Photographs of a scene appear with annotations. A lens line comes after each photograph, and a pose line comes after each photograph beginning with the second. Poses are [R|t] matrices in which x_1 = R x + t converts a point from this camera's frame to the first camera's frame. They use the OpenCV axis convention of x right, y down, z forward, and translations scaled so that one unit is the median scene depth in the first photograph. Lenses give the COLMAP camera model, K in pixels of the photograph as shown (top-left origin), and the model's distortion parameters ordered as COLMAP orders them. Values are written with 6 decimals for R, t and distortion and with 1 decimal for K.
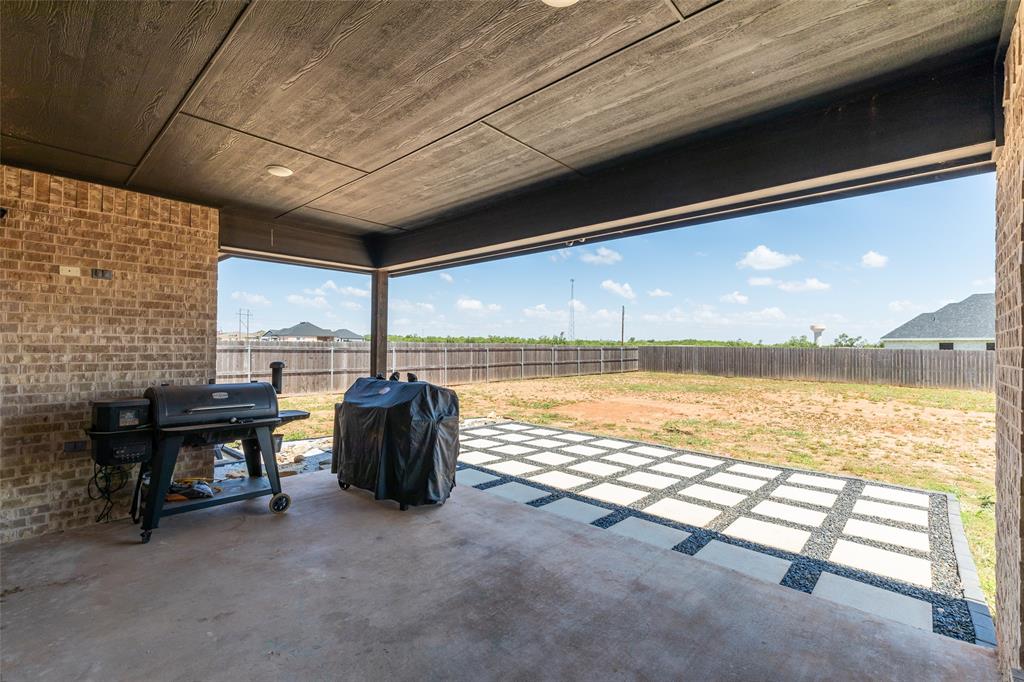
lens RADIAL K [[460.8, 0, 512.0], [0, 460.8, 345.1], [0, 0, 1]] dist [0.010079, -0.001267]
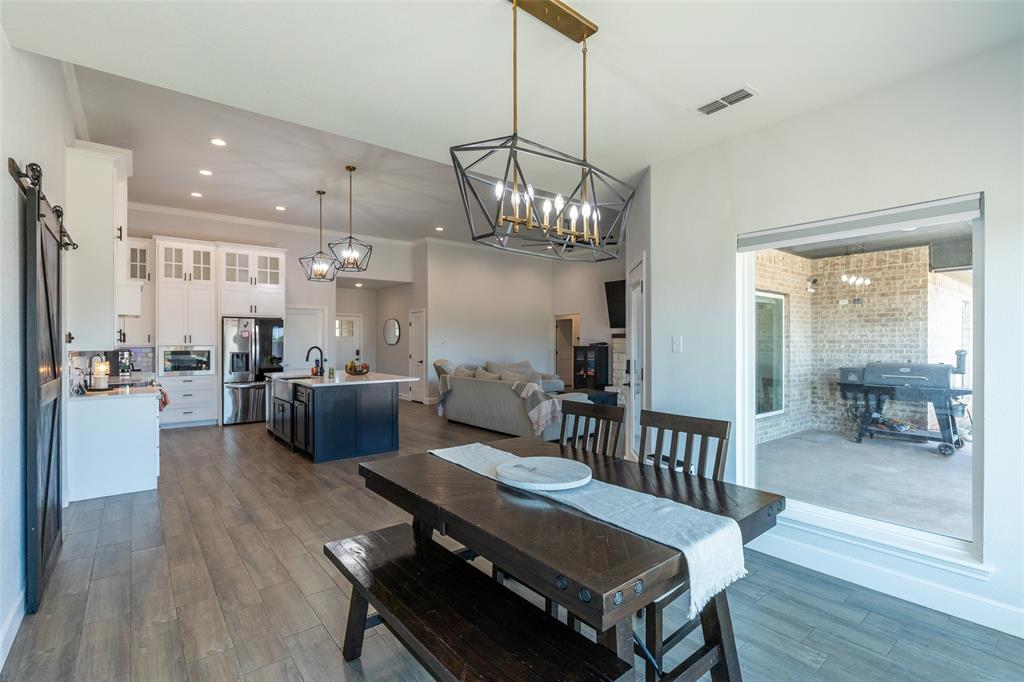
lens RADIAL K [[470.3, 0, 515.3], [0, 470.3, 341.1], [0, 0, 1]] dist [-0.001370, -0.000118]
pose [[-0.139296, -0.011541, -0.990184, 1.133542], [0.010221, 0.999862, -0.013092, 0.017270], [0.990198, -0.011944, -0.139158, -0.101124]]
